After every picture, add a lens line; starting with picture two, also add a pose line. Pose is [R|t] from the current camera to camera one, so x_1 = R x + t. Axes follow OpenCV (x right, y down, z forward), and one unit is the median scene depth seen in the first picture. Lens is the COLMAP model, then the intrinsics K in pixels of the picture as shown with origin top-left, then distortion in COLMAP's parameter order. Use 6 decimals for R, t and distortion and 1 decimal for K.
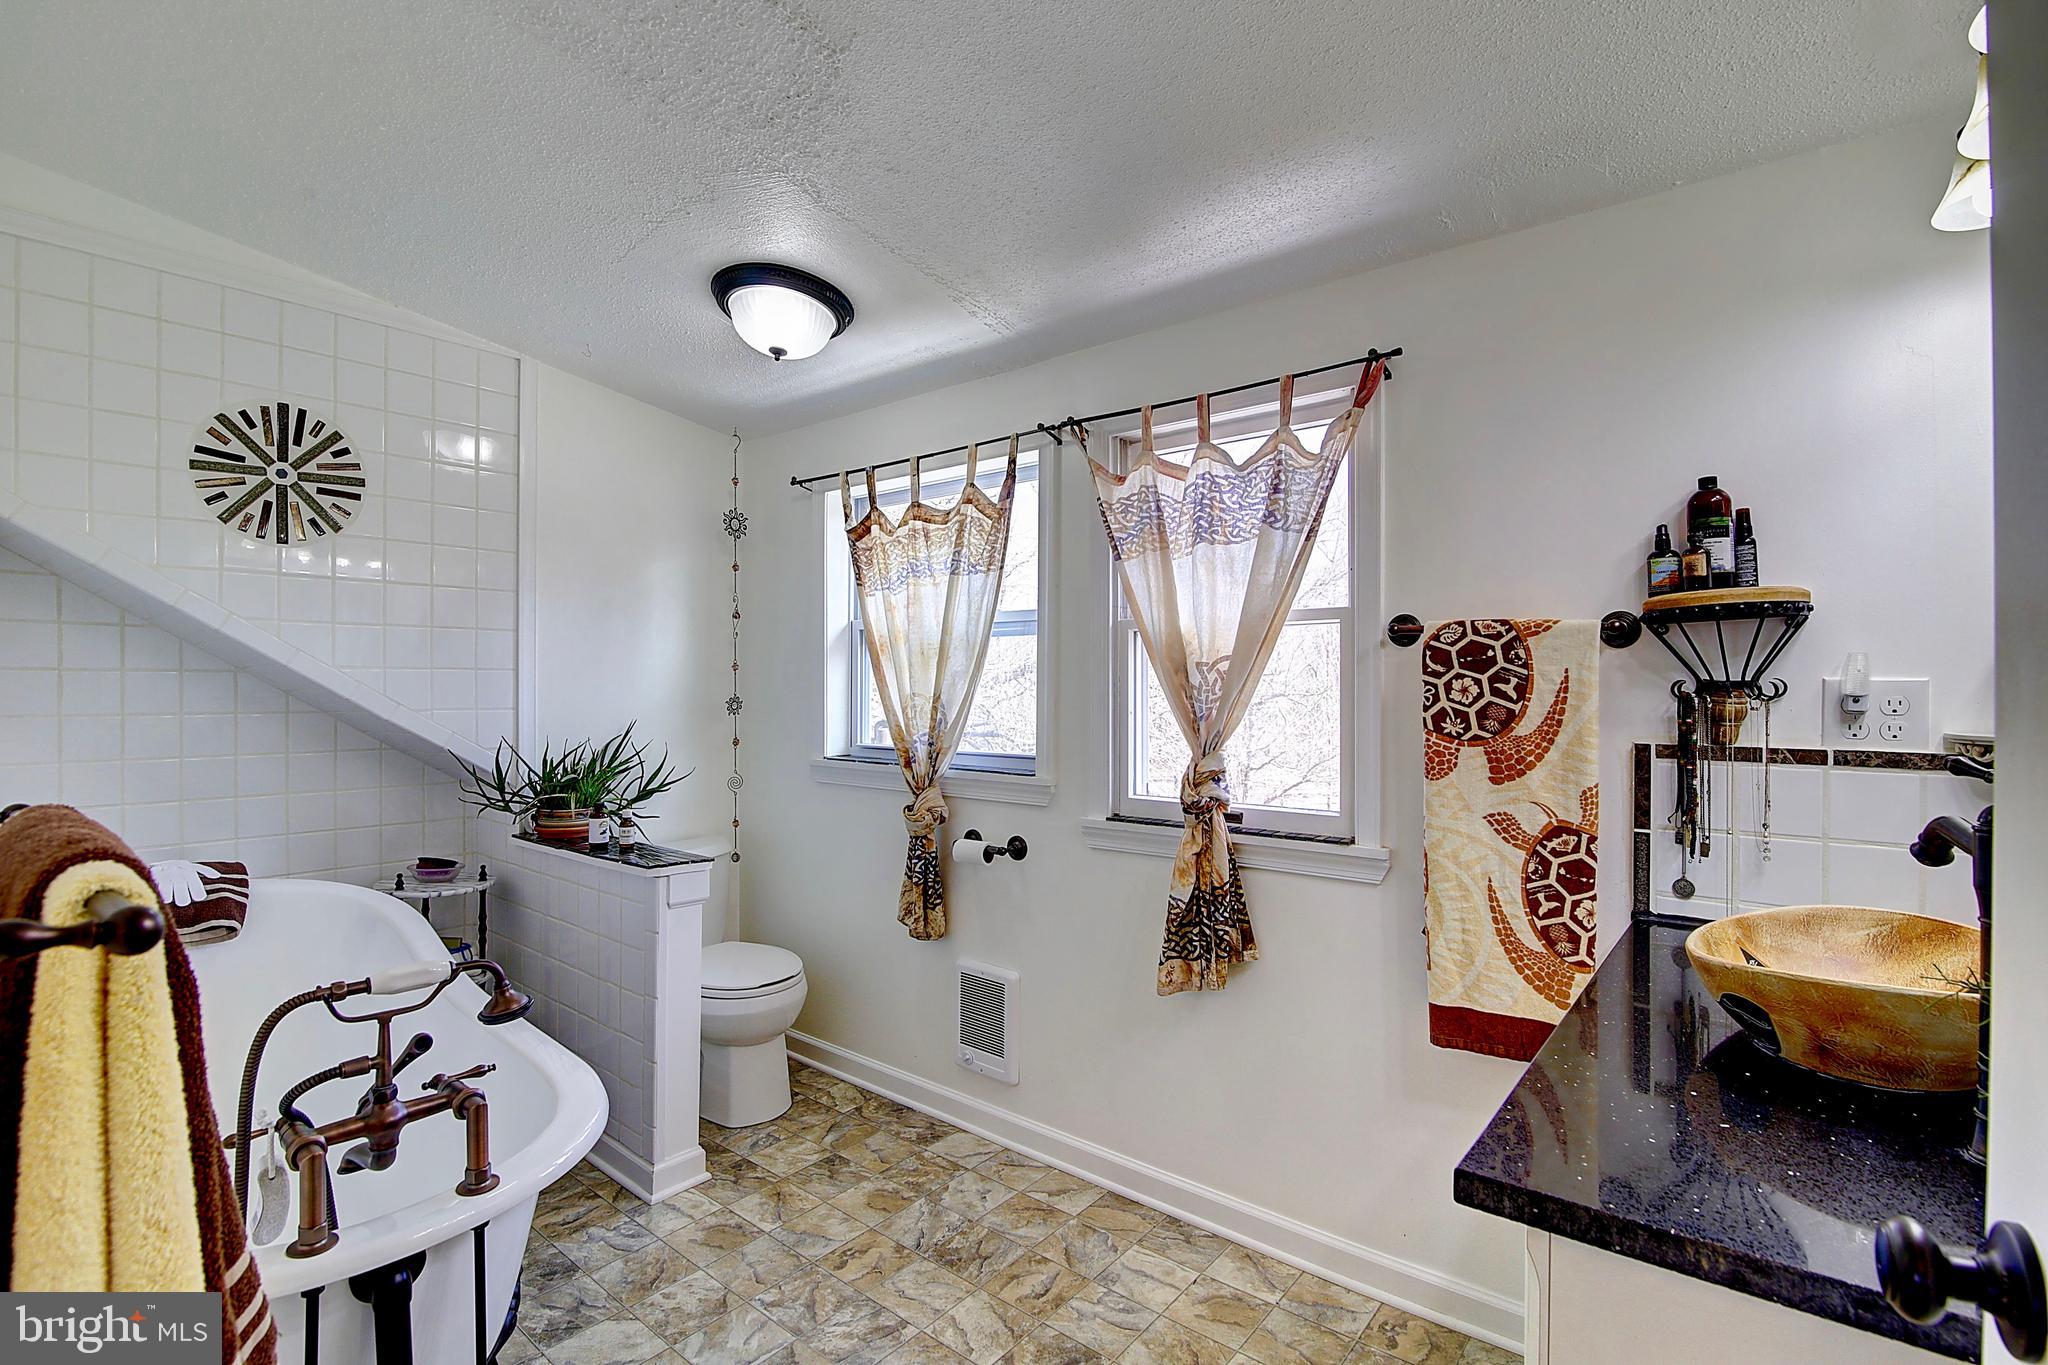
lens RADIAL K [[938.1, 0, 1021.7], [0, 938.1, 684.3], [0, 0, 1]] dist [-0.019797, 0.000600]
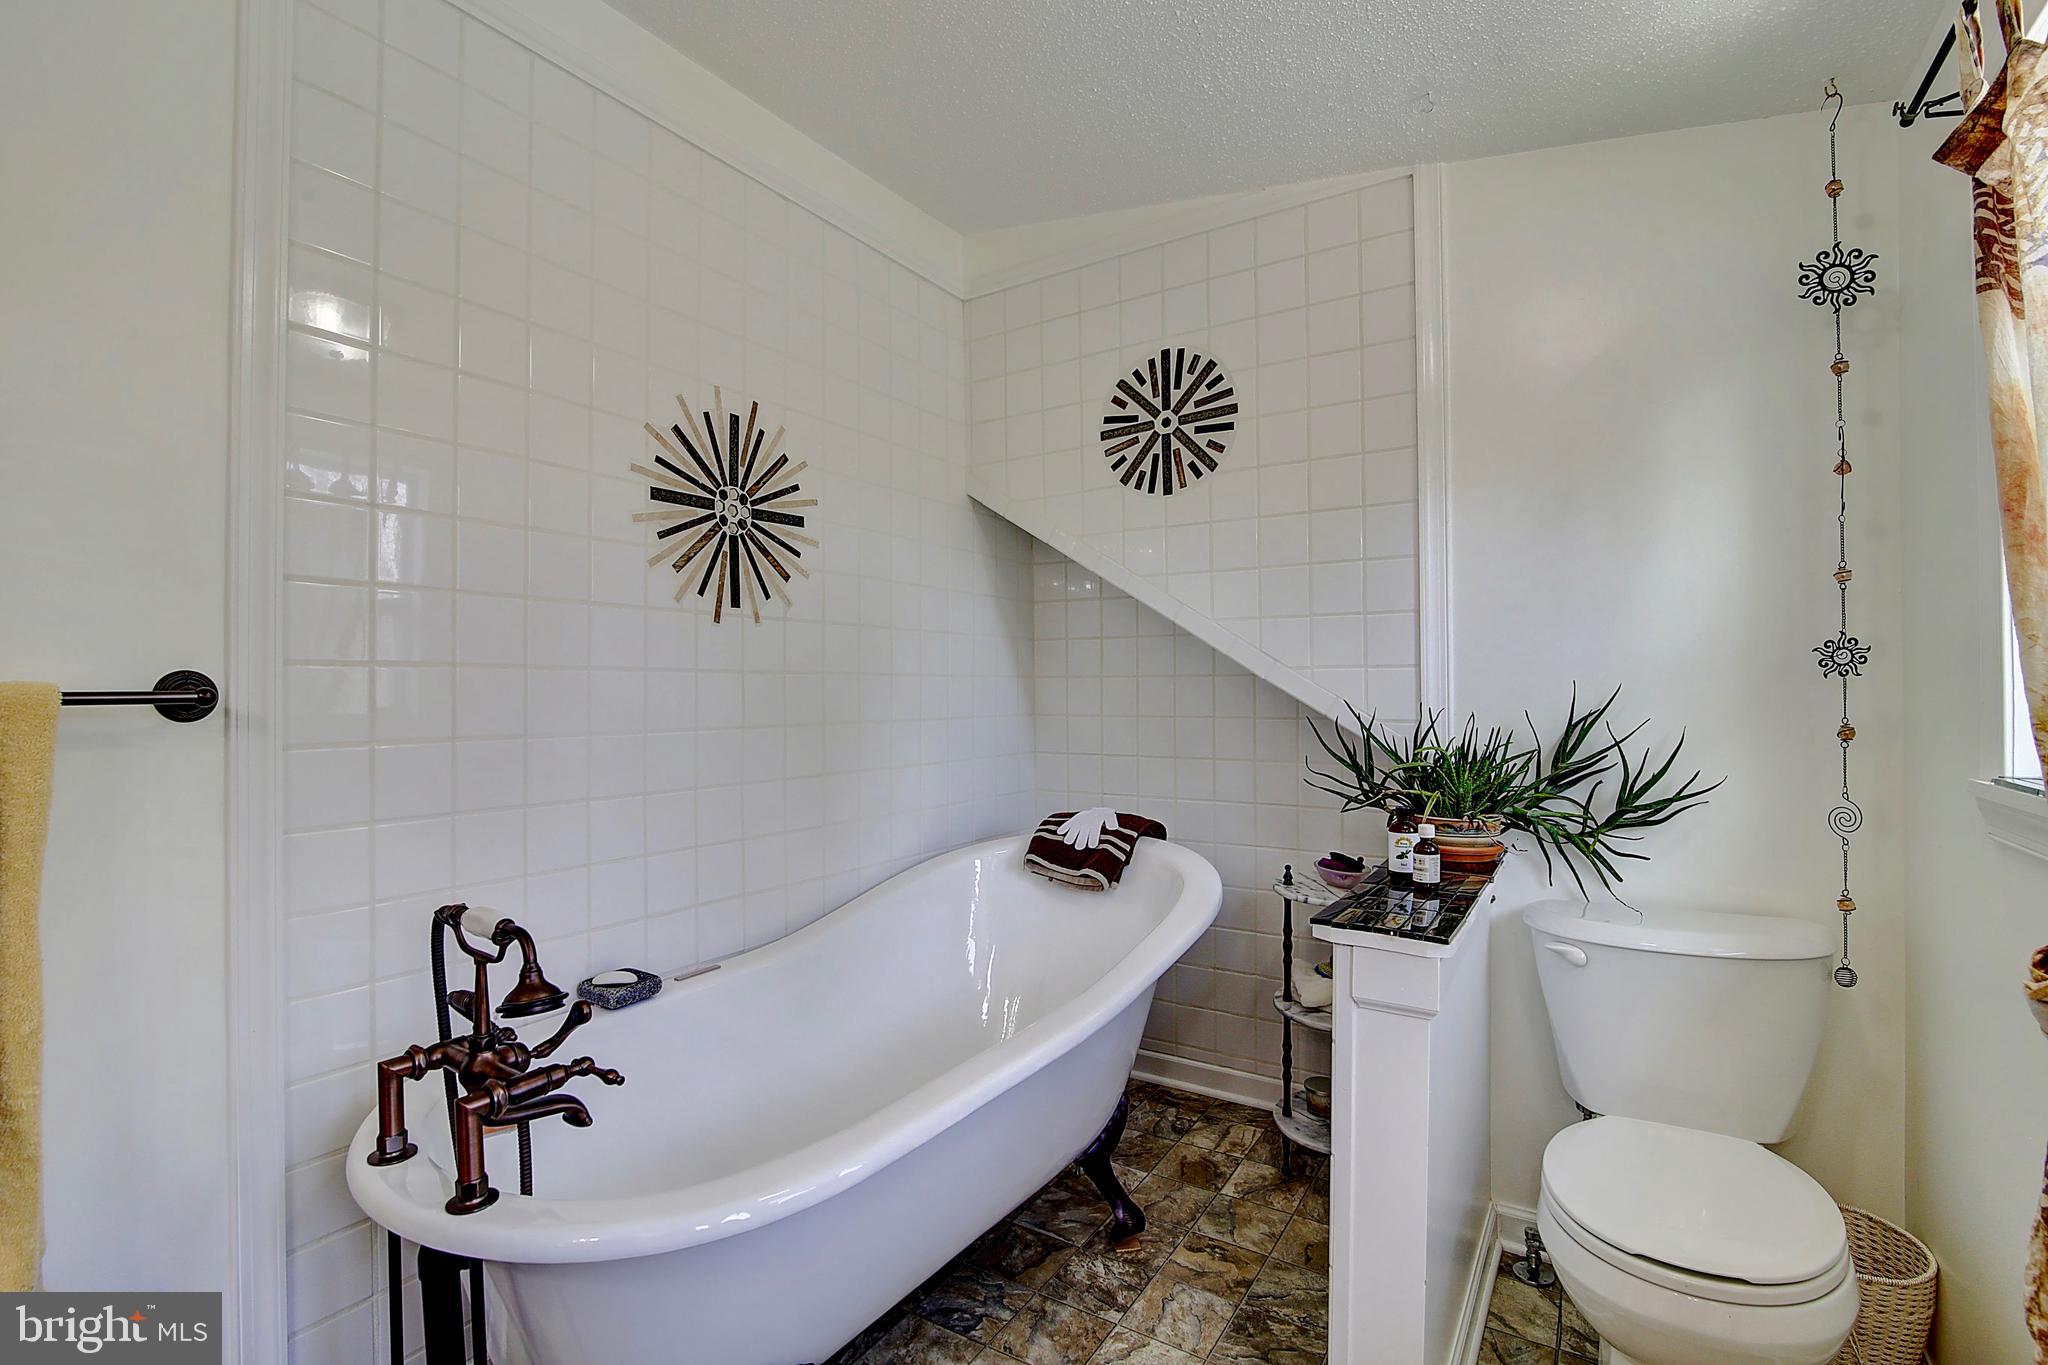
lens RADIAL K [[938.1, 0, 1021.7], [0, 938.1, 684.3], [0, 0, 1]] dist [-0.019797, 0.000600]
pose [[0.126442, -0.009612, -0.991927, 0.145995], [0.006305, 0.999941, -0.008886, 0.052779], [0.991954, -0.005131, 0.126495, 0.724001]]
